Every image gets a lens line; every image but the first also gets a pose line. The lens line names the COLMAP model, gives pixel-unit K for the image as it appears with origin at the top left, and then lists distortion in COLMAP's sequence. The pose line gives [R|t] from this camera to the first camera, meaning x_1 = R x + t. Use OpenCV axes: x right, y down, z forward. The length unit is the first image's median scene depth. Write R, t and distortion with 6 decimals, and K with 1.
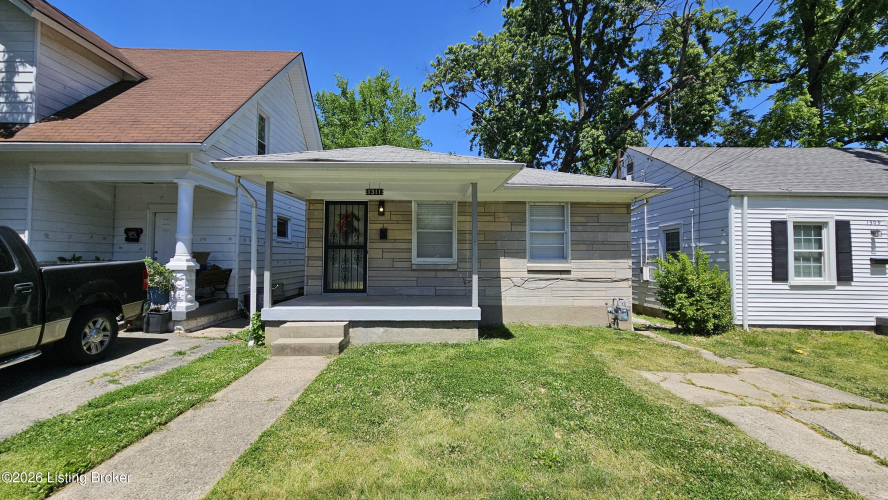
lens RADIAL K [[356.4, 0, 440.7], [0, 356.4, 249.2], [0, 0, 1]] dist [-0.000575, -0.000146]
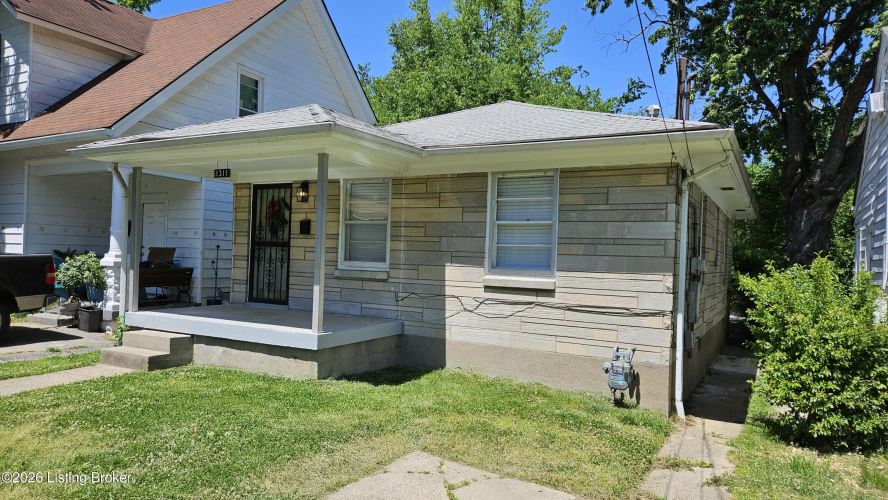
lens RADIAL K [[578.4, 0, 436.9], [0, 578.4, 263.5], [0, 0, 1]] dist [0.077826, -0.063688]
pose [[0.856679, 0.029064, -0.515031, 0.688065], [-0.017453, 0.999473, 0.027371, -0.004847], [0.515555, -0.014459, 0.856735, 0.112334]]
